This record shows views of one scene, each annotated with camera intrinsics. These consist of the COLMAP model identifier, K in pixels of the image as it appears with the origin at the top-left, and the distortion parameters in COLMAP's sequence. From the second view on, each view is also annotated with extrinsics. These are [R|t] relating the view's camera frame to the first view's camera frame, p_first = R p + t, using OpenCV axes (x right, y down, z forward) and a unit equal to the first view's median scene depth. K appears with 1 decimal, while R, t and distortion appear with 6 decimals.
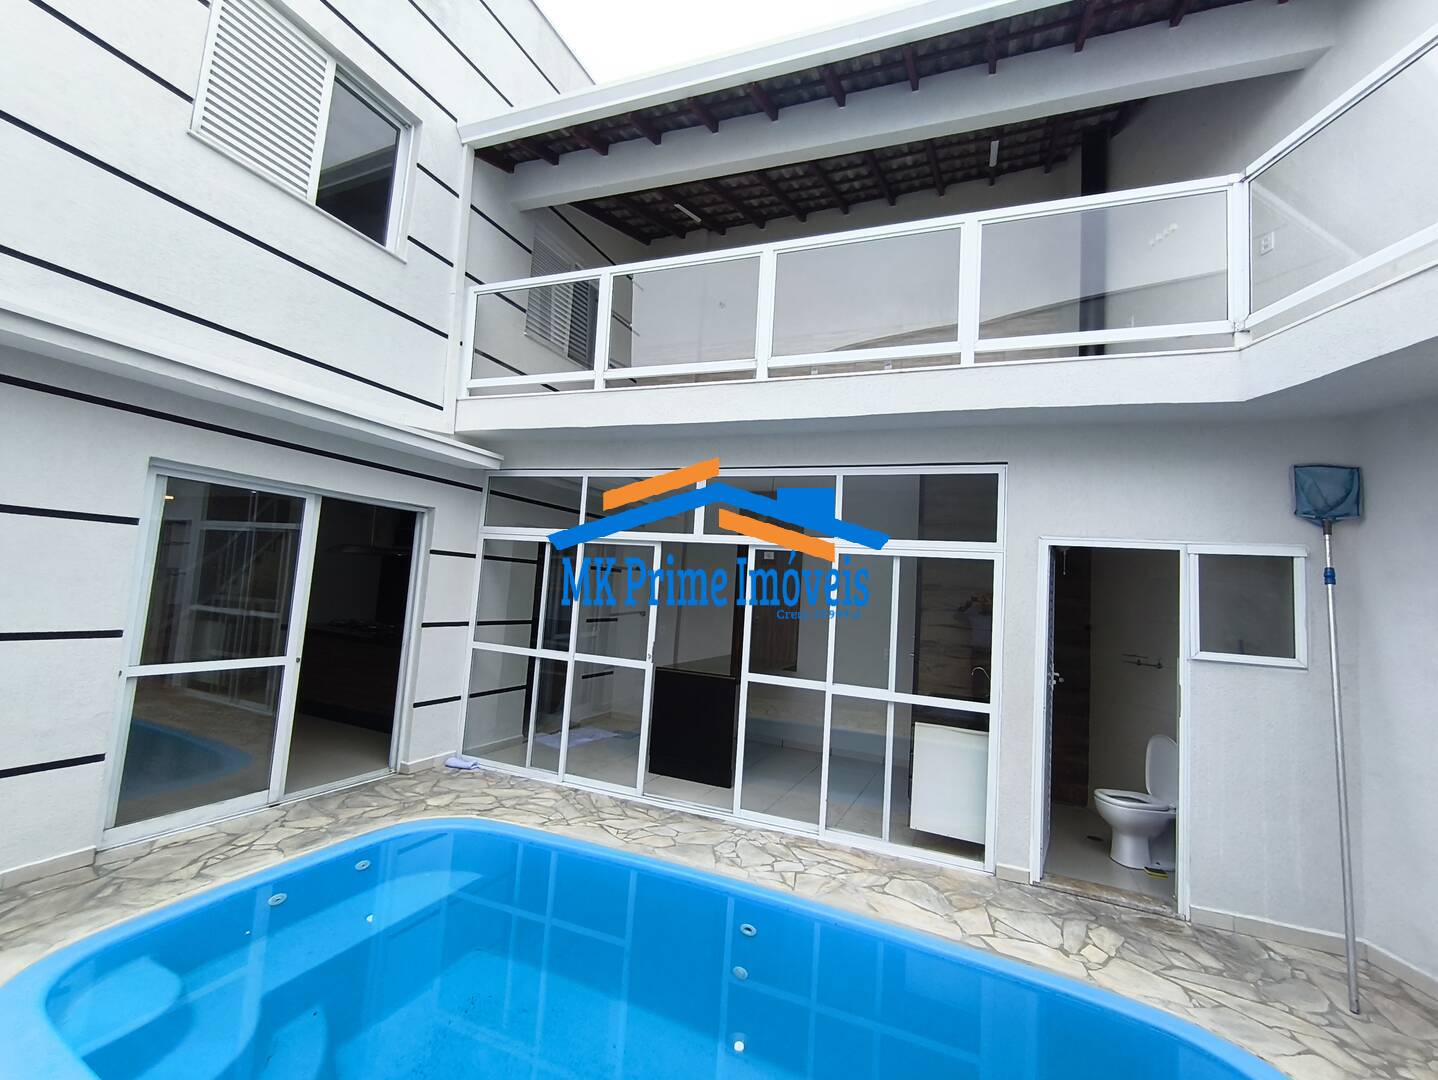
lens RADIAL K [[624.5, 0, 719.7], [0, 624.5, 539.3], [0, 0, 1]] dist [0.002136, 0.001465]
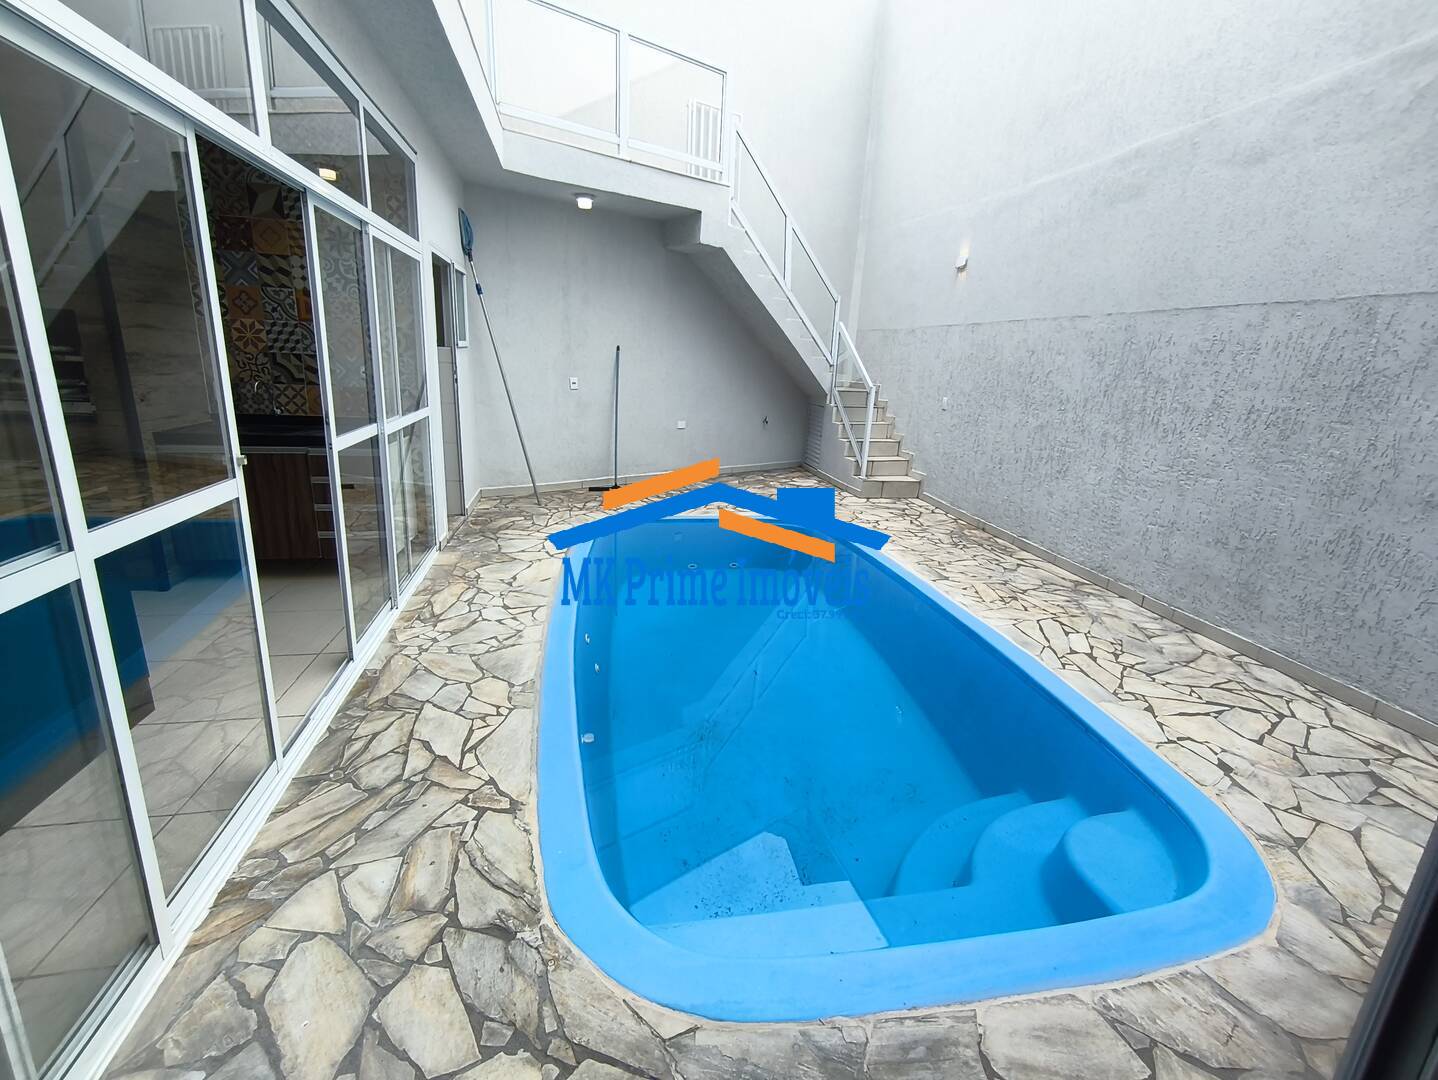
lens RADIAL K [[624.5, 0, 725.8], [0, 624.5, 514.4], [0, 0, 1]] dist [0.002136, 0.001465]
pose [[-0.559790, -0.296109, 0.773922, -0.707633], [-0.156617, 0.954947, 0.252087, 0.088875], [-0.813699, 0.019906, -0.580946, 1.175073]]
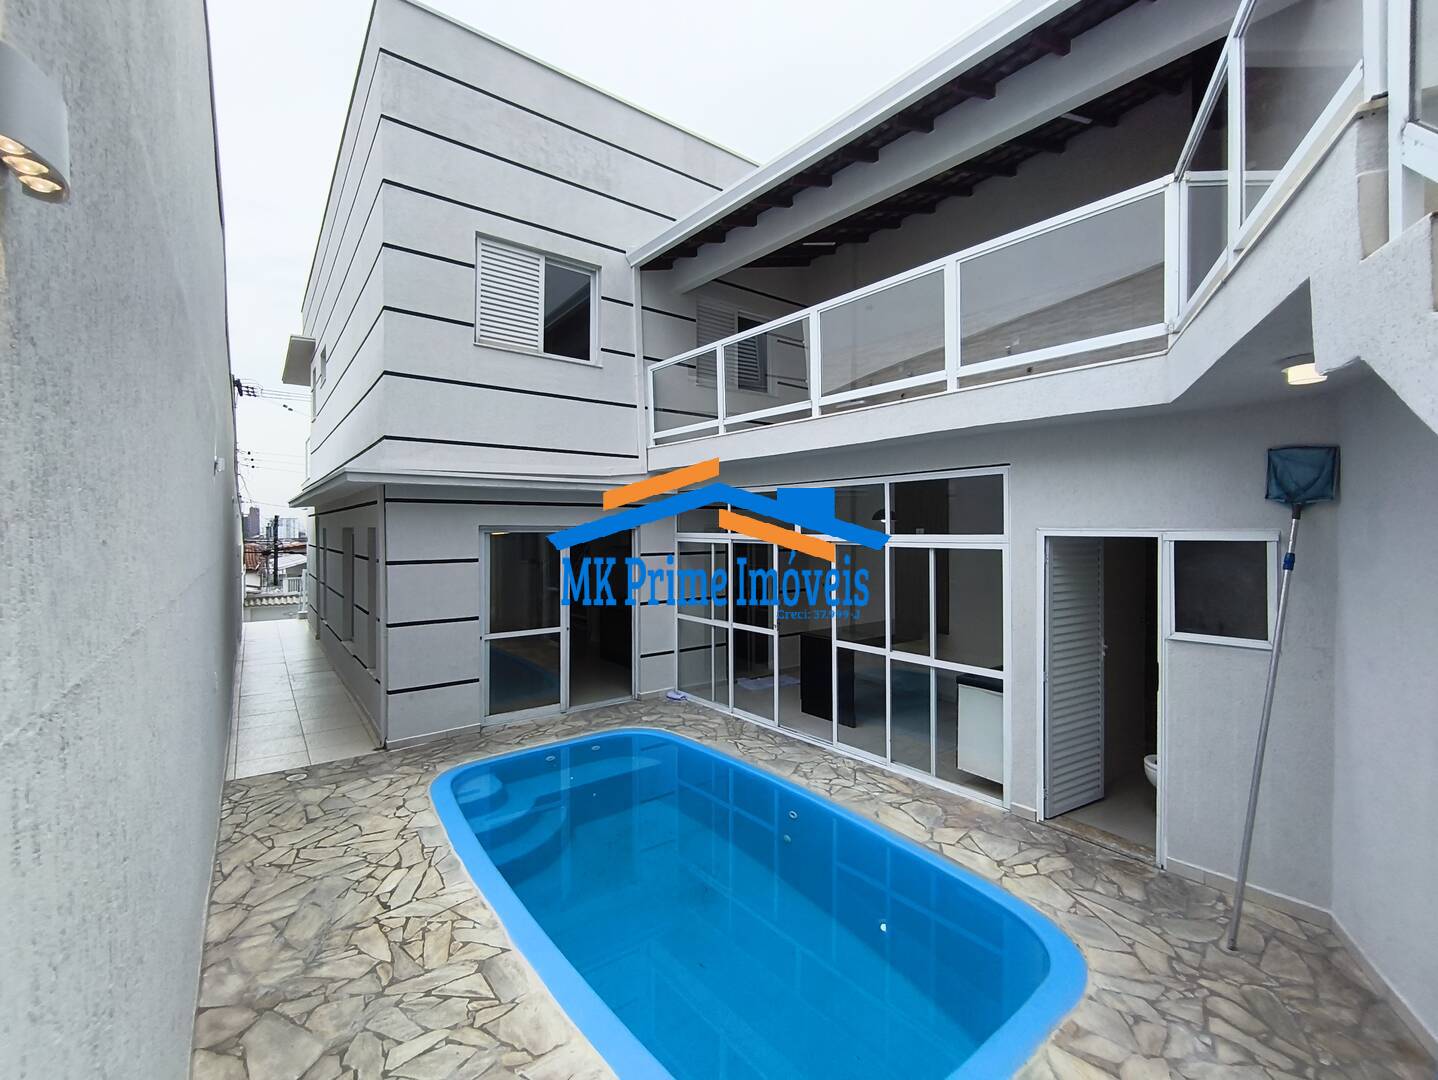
lens RADIAL K [[624.5, 0, 727.0], [0, 624.5, 535.4], [0, 0, 1]] dist [0.002136, 0.001465]
pose [[0.875138, -0.064196, -0.479596, 0.542095], [0.100465, 0.993668, 0.050316, -0.101225], [0.473329, -0.092216, 0.876045, -0.250878]]
